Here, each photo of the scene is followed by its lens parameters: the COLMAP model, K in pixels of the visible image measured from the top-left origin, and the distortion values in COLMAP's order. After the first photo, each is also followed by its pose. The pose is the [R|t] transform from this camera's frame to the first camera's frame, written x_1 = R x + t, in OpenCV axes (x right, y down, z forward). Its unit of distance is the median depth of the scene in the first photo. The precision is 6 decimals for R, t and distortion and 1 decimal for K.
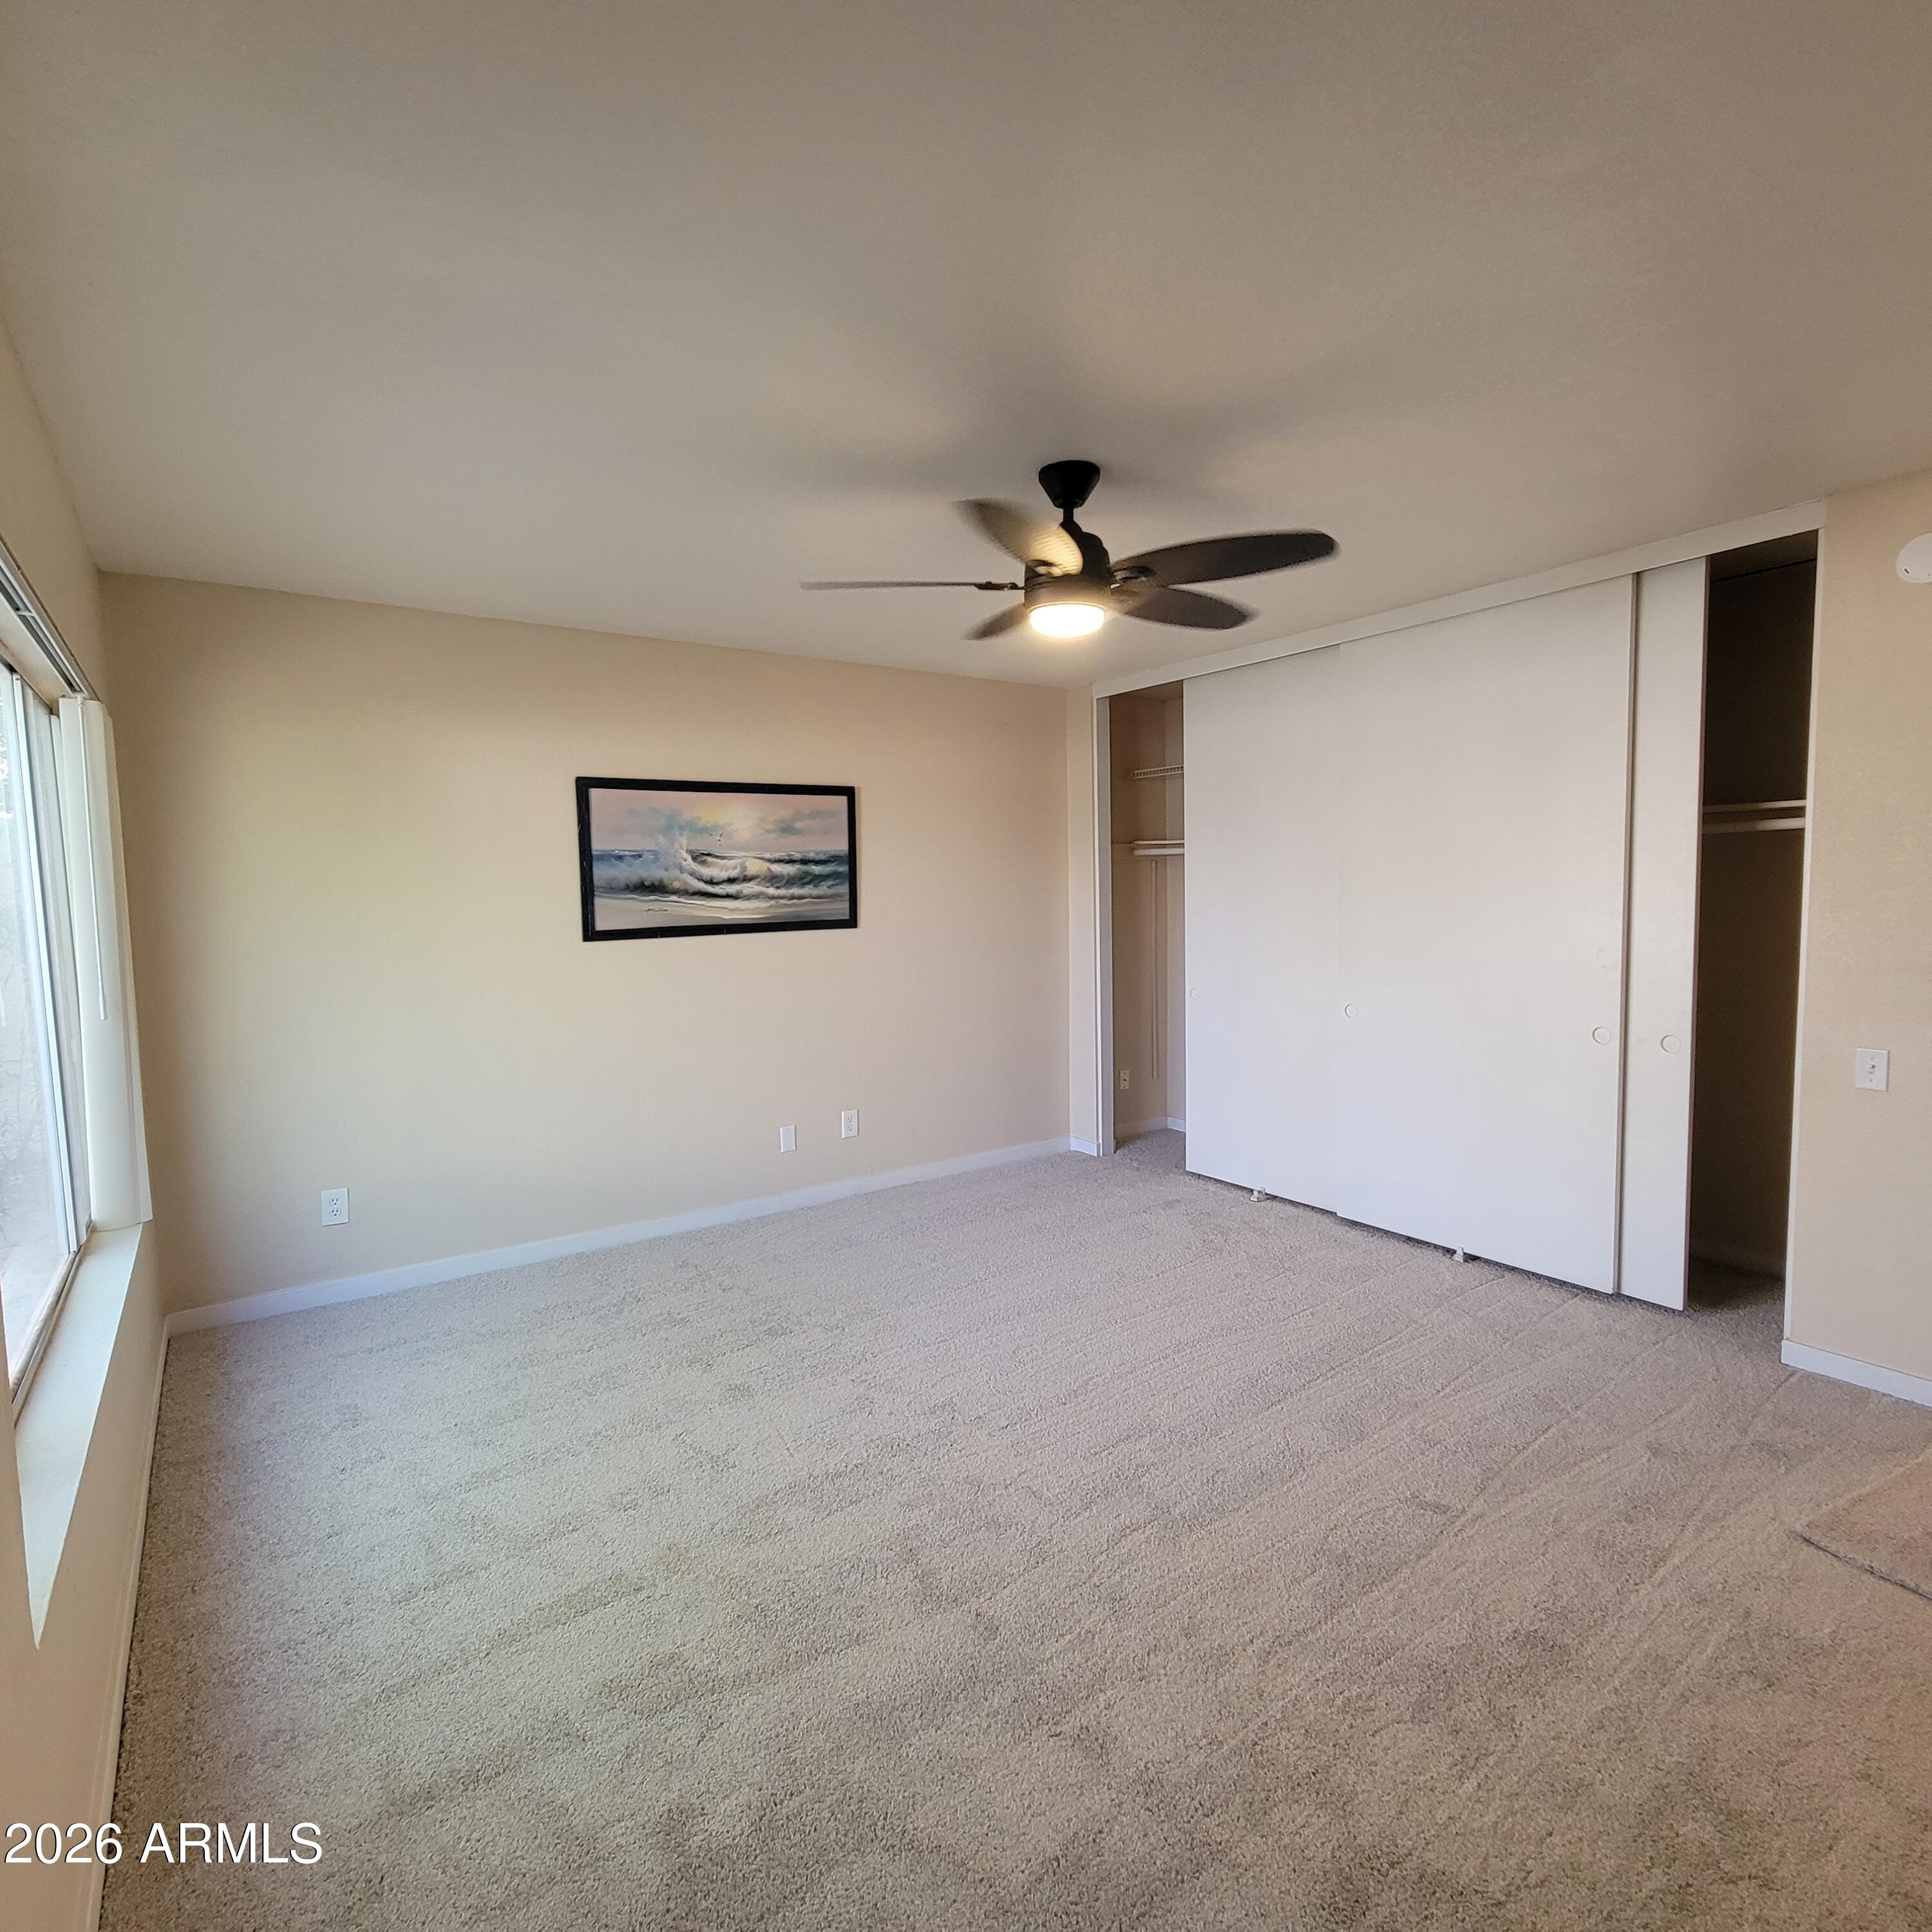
lens RADIAL K [[1059.2, 0, 964.1], [0, 1059.2, 968.7], [0, 0, 1]] dist [0.007332, -0.001276]
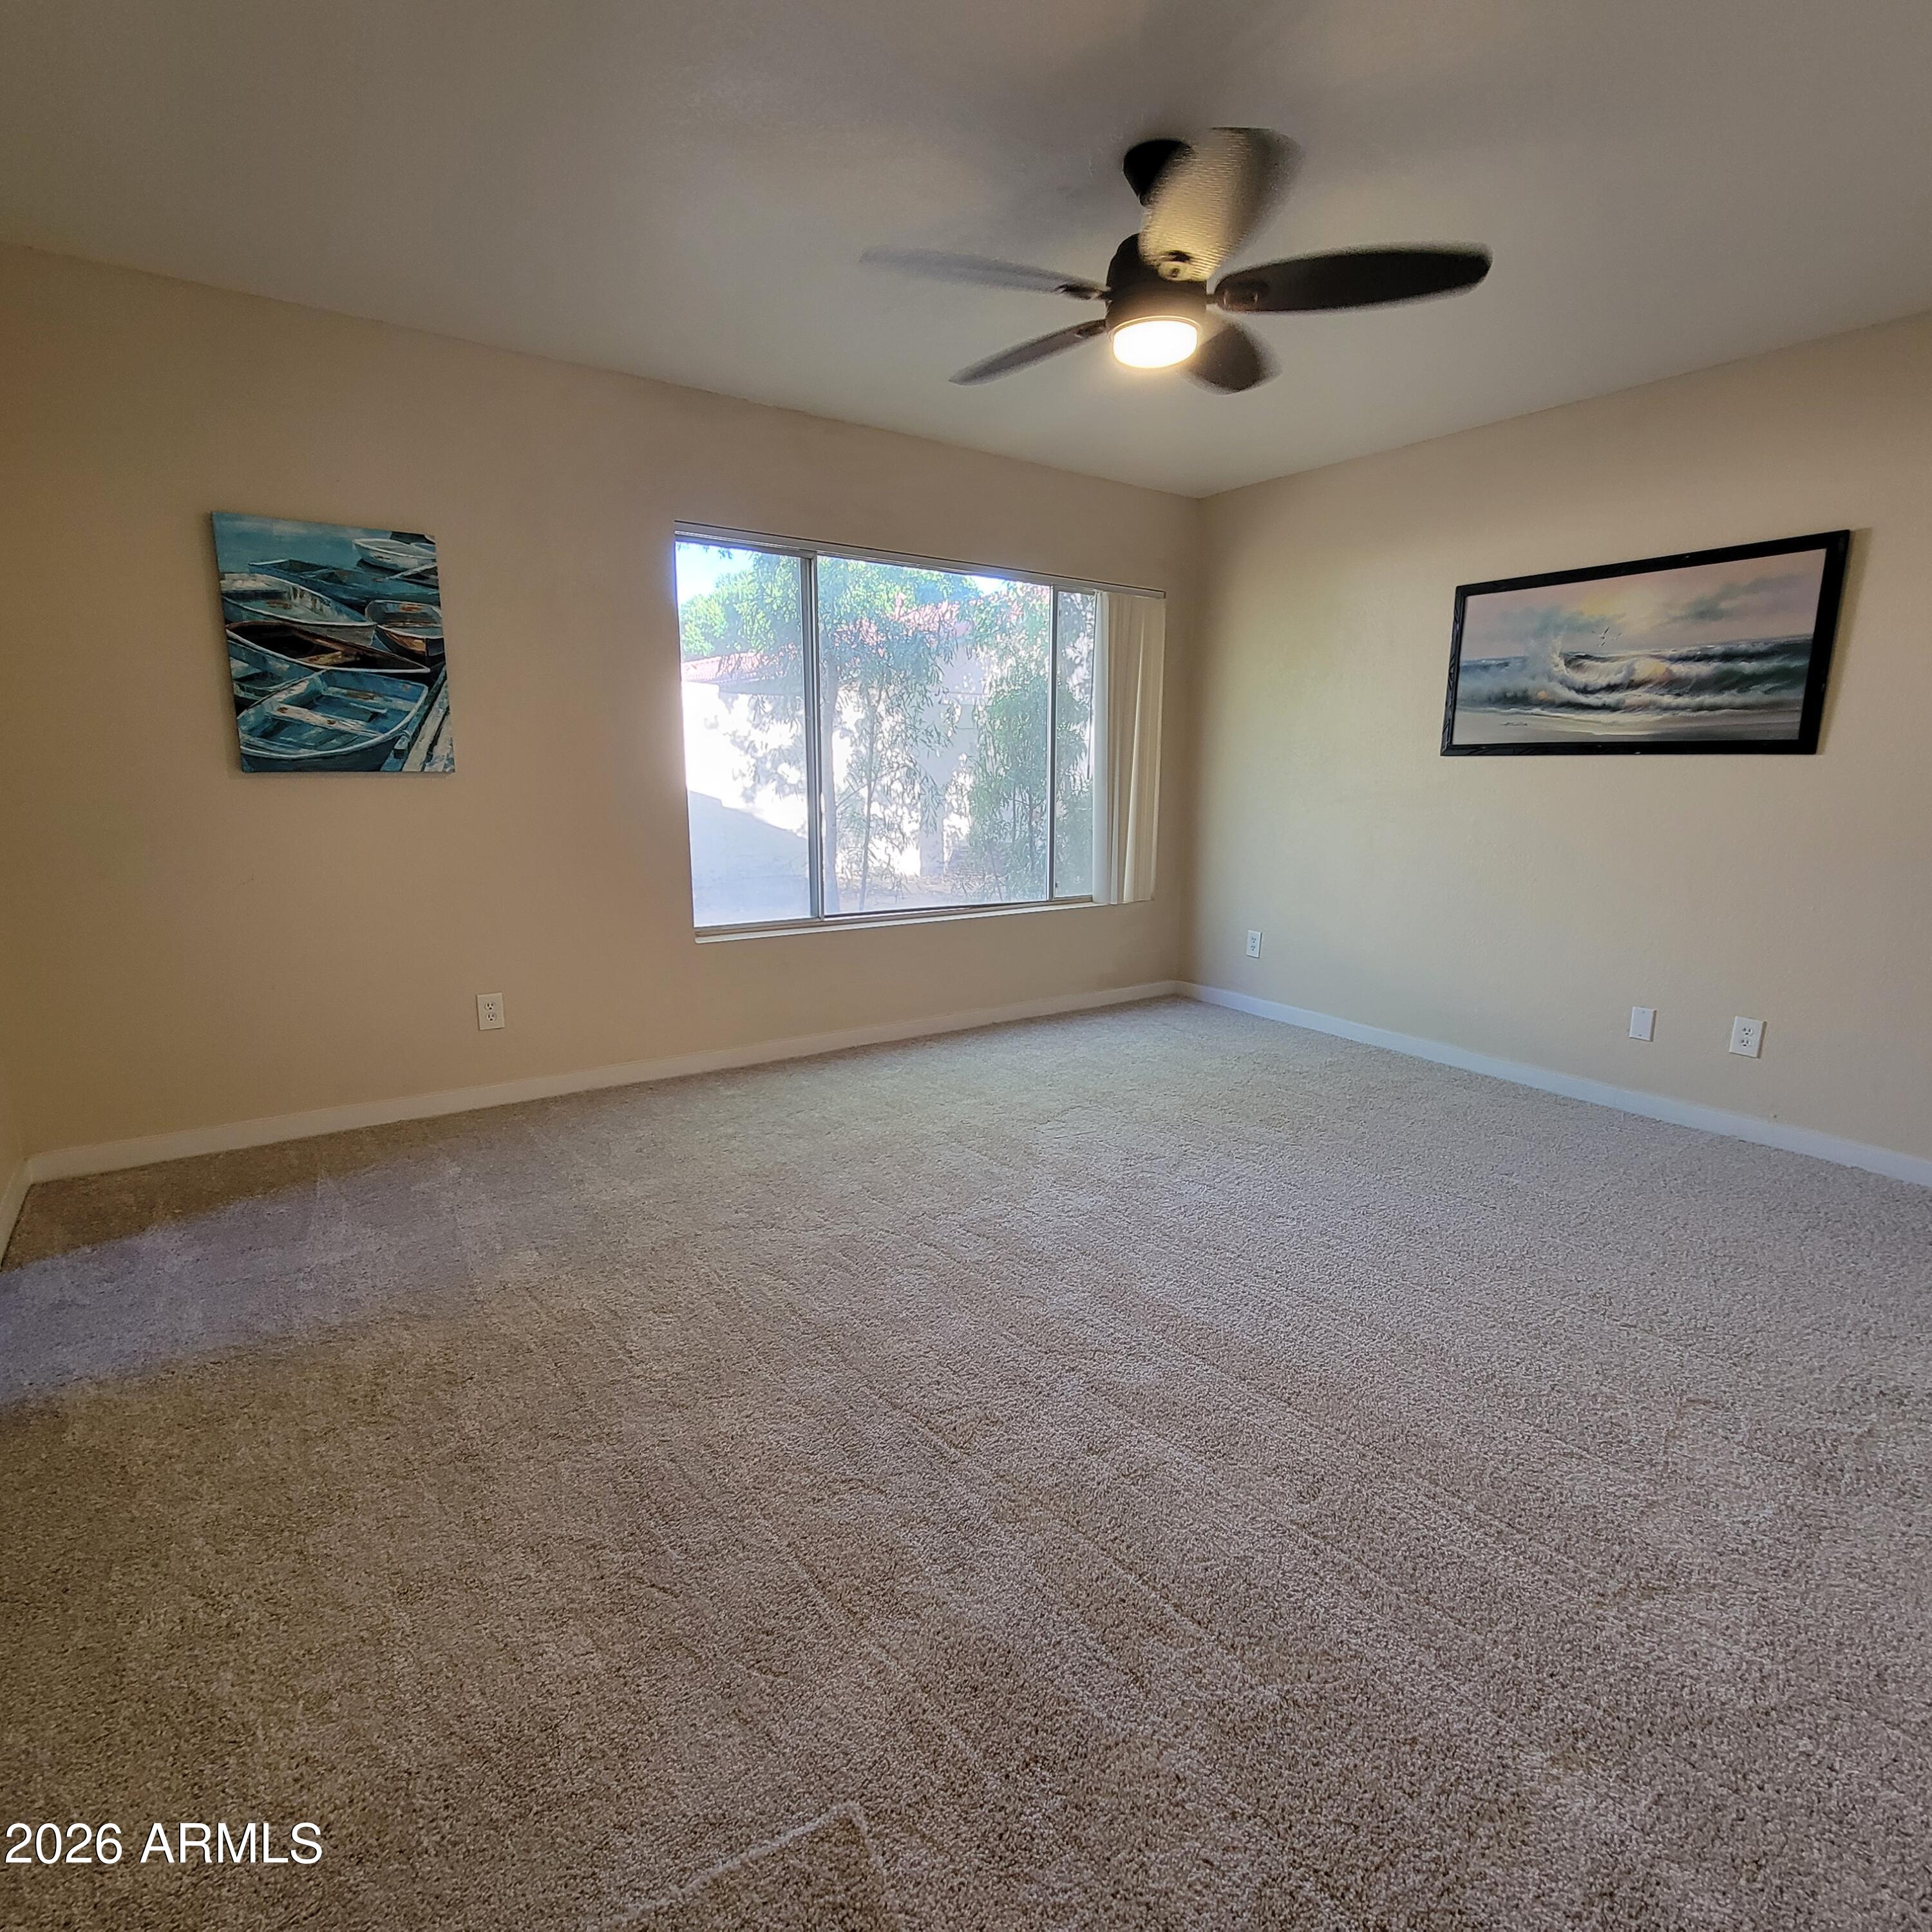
lens RADIAL K [[1059.2, 0, 965.5], [0, 1059.2, 965.0], [0, 0, 1]] dist [0.007332, -0.001276]
pose [[-0.008433, 0.209351, -0.977804, 0.628793], [-0.089295, 0.973775, 0.209258, -0.002034], [0.995970, 0.089078, 0.010482, 0.514194]]
